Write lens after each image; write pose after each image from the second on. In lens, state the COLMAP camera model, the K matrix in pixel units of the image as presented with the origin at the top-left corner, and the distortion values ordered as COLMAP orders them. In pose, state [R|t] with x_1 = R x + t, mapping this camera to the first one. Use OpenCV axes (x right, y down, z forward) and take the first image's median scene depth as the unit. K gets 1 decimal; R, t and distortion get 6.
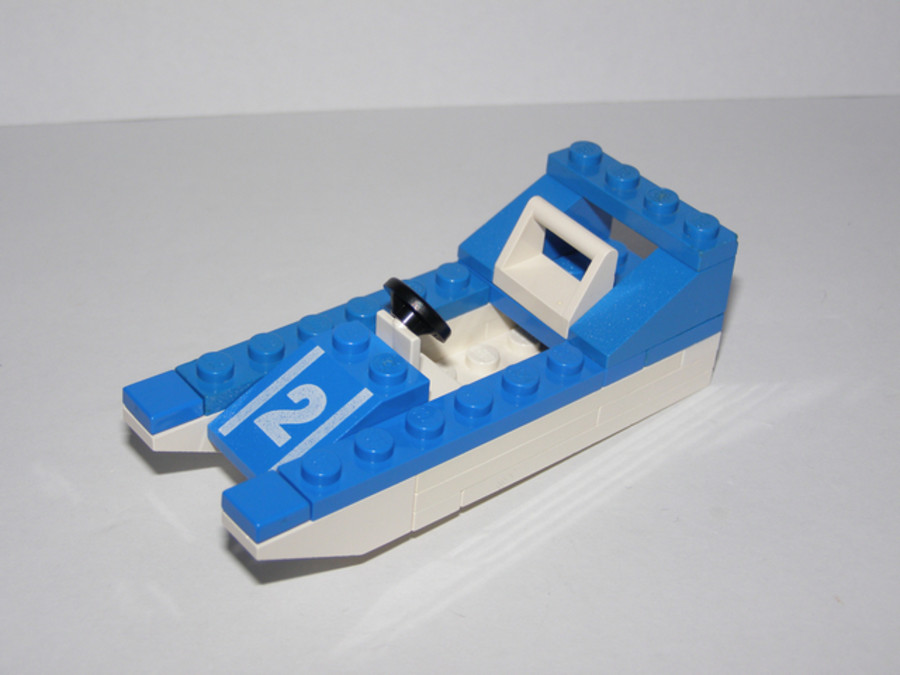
lens RADIAL K [[1588.3, 0, 450.0], [0, 1588.3, 337.5], [0, 0, 1]] dist [-0.070793, -0.032158]
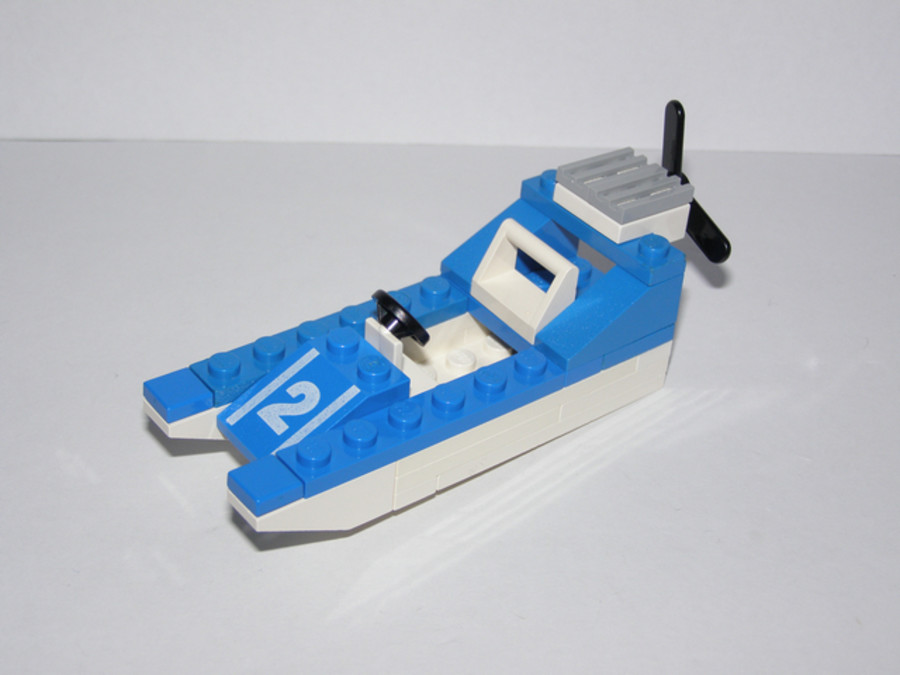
lens RADIAL K [[1588.3, 0, 450.0], [0, 1588.3, 337.5], [0, 0, 1]] dist [-0.070793, -0.032158]
pose [[0.999857, 0.011569, -0.012373, 0.029630], [-0.011625, 0.999923, -0.004436, 0.001578], [0.012321, 0.004579, 0.999914, -0.147366]]
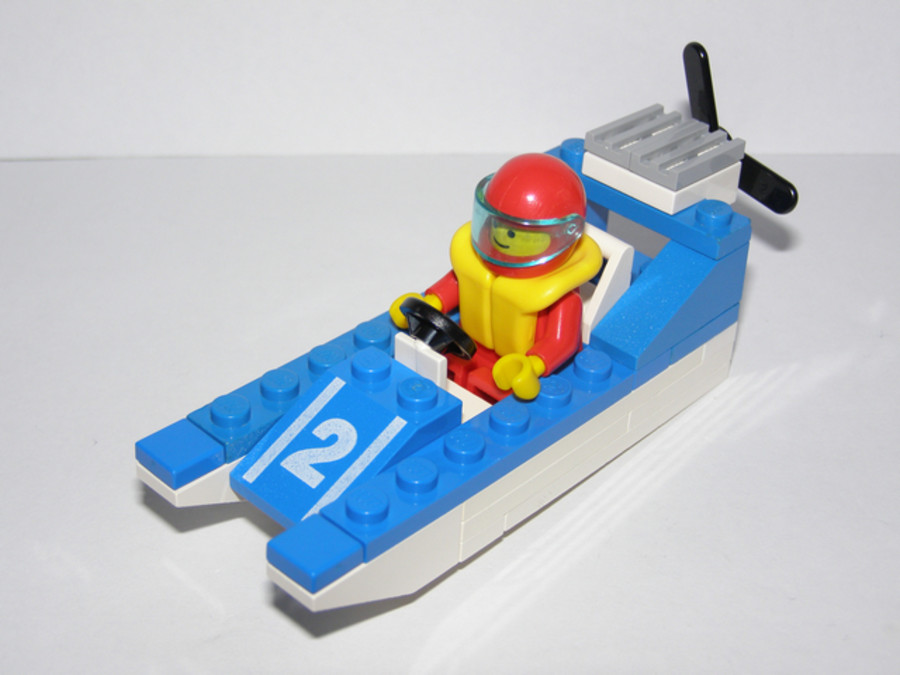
lens RADIAL K [[1588.3, 0, 450.0], [0, 1588.3, 337.5], [0, 0, 1]] dist [-0.070793, -0.032158]
pose [[0.991465, -0.098166, 0.085792, -0.096182], [0.099436, 0.994987, -0.010650, -0.001361], [-0.084316, 0.019090, 0.996256, 0.059763]]
